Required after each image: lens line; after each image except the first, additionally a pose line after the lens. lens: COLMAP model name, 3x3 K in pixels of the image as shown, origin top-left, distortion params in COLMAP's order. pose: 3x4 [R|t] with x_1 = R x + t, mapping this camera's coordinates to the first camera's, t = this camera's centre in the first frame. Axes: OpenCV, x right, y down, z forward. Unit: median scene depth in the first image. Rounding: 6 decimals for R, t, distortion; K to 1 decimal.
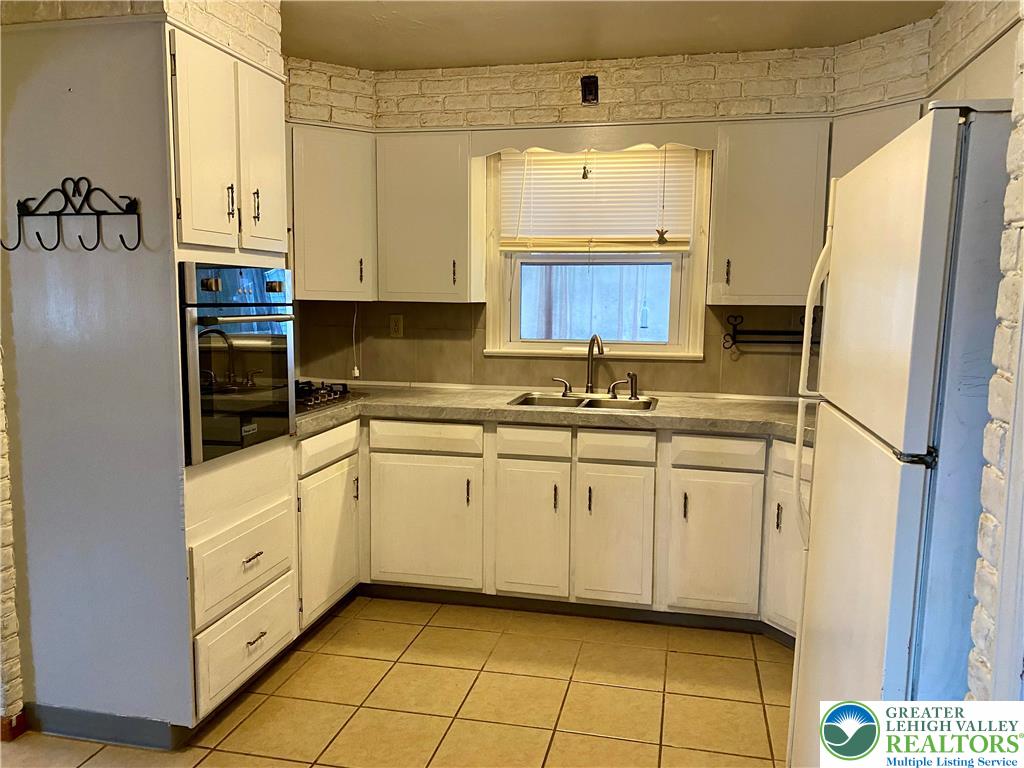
lens RADIAL K [[801.0, 0, 512.0], [0, 801.0, 384.0], [0, 0, 1]] dist [0.131436, -0.207909]
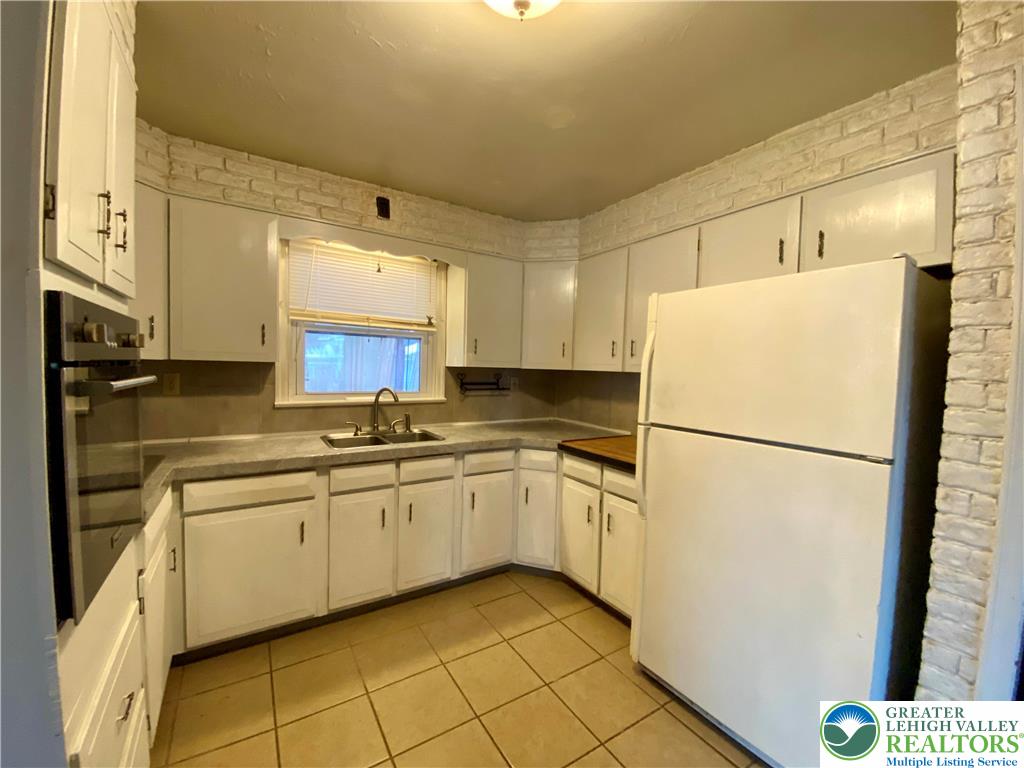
lens RADIAL K [[418.0, 0, 512.0], [0, 418.0, 384.0], [0, 0, 1]] dist [0.024589, -0.023992]
pose [[0.700678, -0.023511, 0.713090, -0.260110], [0.061917, 0.997690, -0.027945, -0.036017], [-0.710786, 0.063733, 0.700515, 0.373969]]
